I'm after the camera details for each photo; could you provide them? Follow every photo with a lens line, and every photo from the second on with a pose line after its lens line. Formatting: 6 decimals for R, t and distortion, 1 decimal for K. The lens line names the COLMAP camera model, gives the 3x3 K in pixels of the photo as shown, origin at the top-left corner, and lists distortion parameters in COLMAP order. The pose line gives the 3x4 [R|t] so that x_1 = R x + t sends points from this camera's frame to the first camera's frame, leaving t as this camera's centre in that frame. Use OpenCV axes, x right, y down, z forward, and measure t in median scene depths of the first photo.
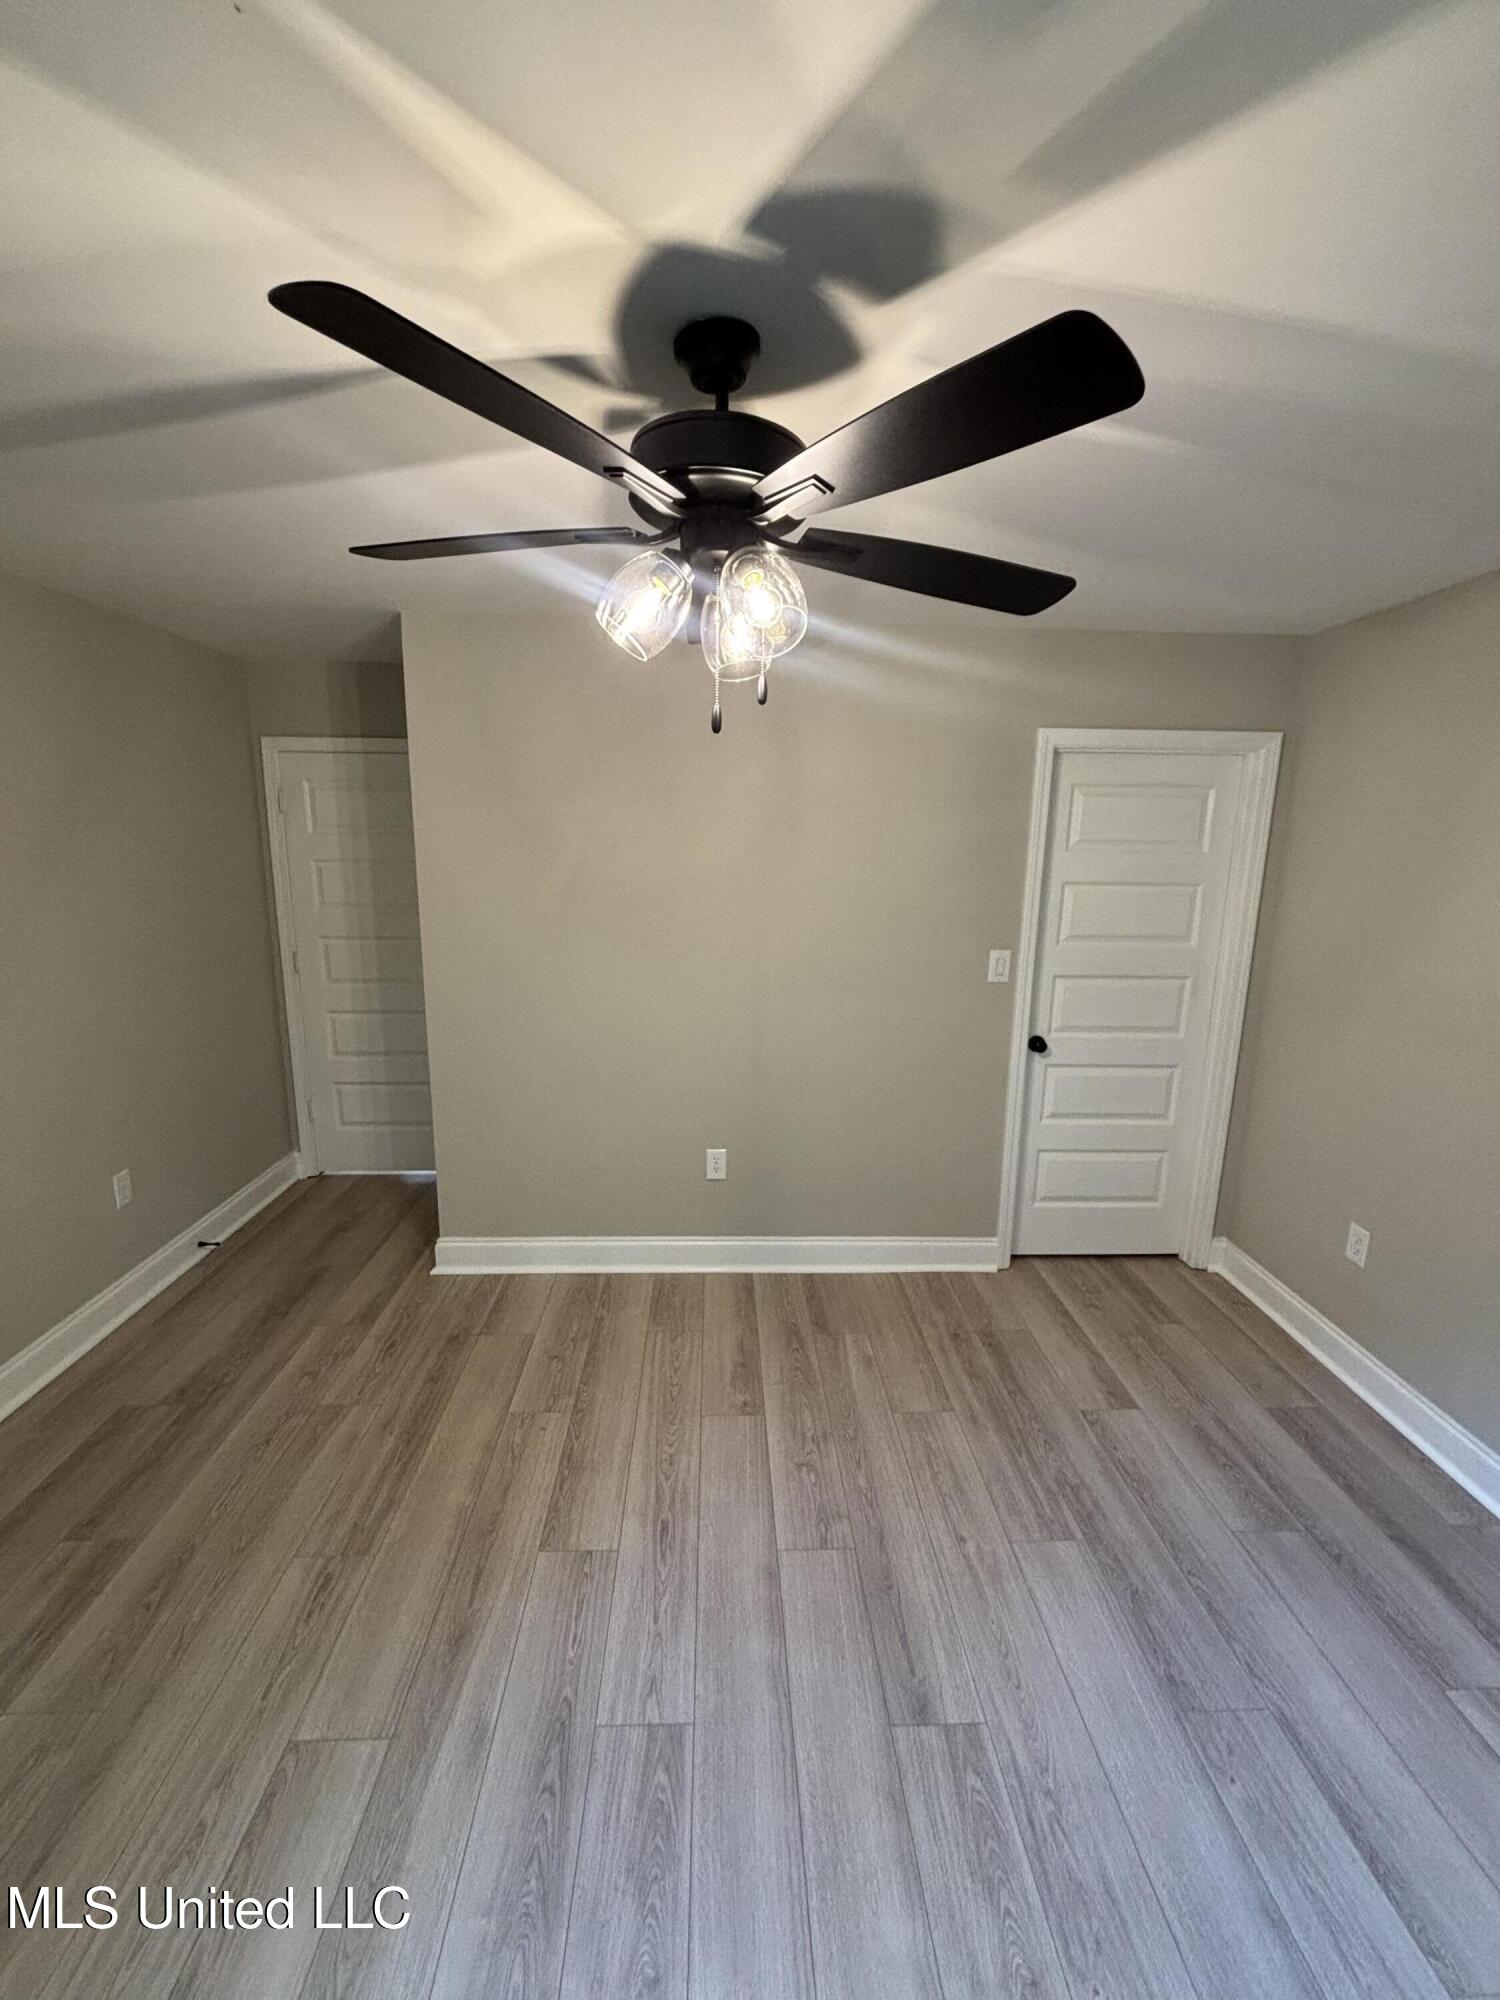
lens RADIAL K [[807.9, 0, 750.8], [0, 807.9, 1004.3], [0, 0, 1]] dist [0.000966, 0.000210]
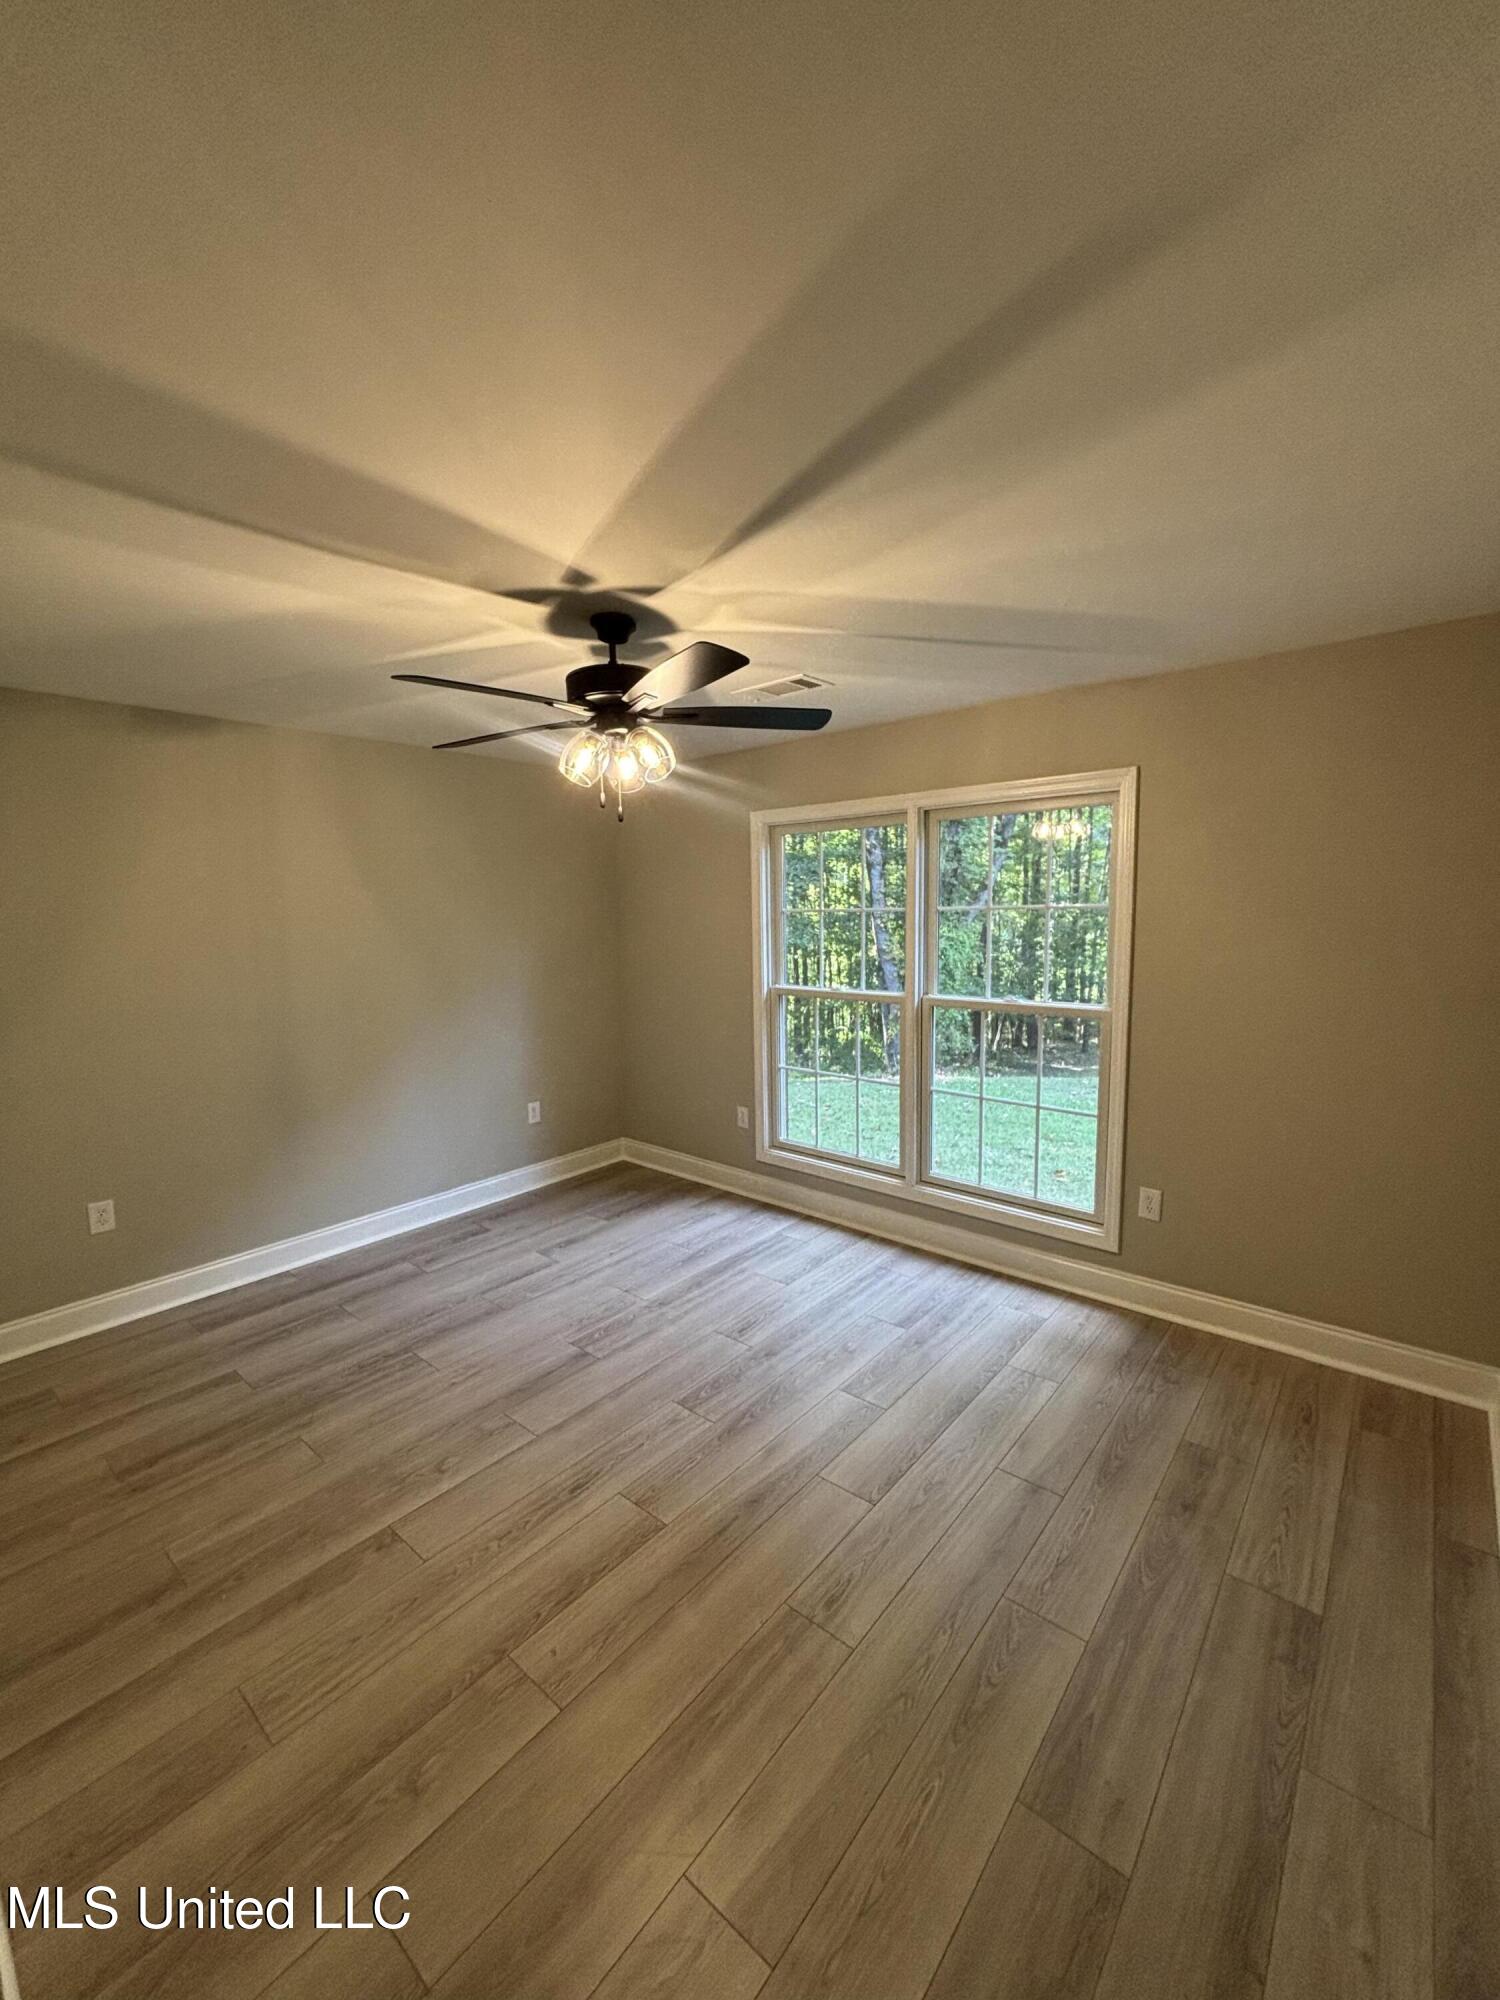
lens RADIAL K [[807.9, 0, 747.9], [0, 807.9, 1005.9], [0, 0, 1]] dist [0.000966, 0.000210]
pose [[-0.736356, -0.084313, 0.671321, -0.923403], [0.142780, 0.950497, 0.275988, -0.244969], [-0.661358, 0.299077, -0.687865, 1.336709]]
